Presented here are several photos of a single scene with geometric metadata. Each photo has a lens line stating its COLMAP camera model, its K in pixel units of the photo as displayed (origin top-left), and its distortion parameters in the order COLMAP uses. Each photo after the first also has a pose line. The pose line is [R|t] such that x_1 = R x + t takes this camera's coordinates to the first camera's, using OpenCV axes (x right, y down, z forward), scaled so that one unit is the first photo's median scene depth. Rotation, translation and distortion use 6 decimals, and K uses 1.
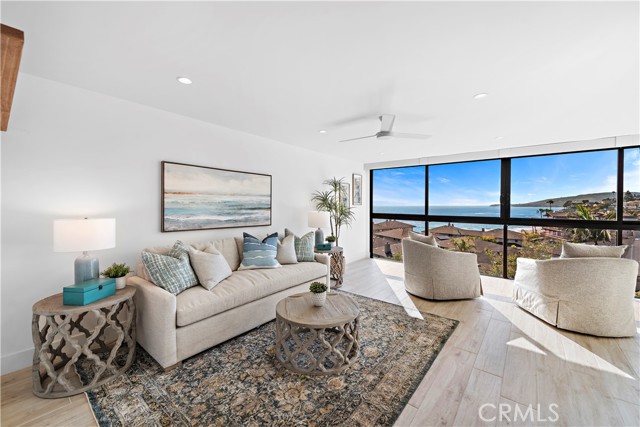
lens RADIAL K [[259.7, 0, 320.9], [0, 259.7, 204.1], [0, 0, 1]] dist [0.020831, -0.000080]
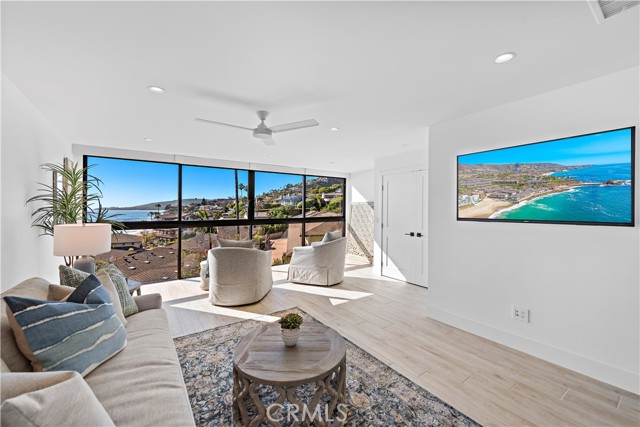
lens RADIAL K [[259.7, 0, 320.9], [0, 259.7, 204.1], [0, 0, 1]] dist [0.020831, -0.000080]
pose [[0.279427, 0.010622, 0.960108, -0.366578], [0.001625, 0.999932, -0.011536, -0.003397], [-0.960166, 0.004784, 0.279391, 0.356407]]
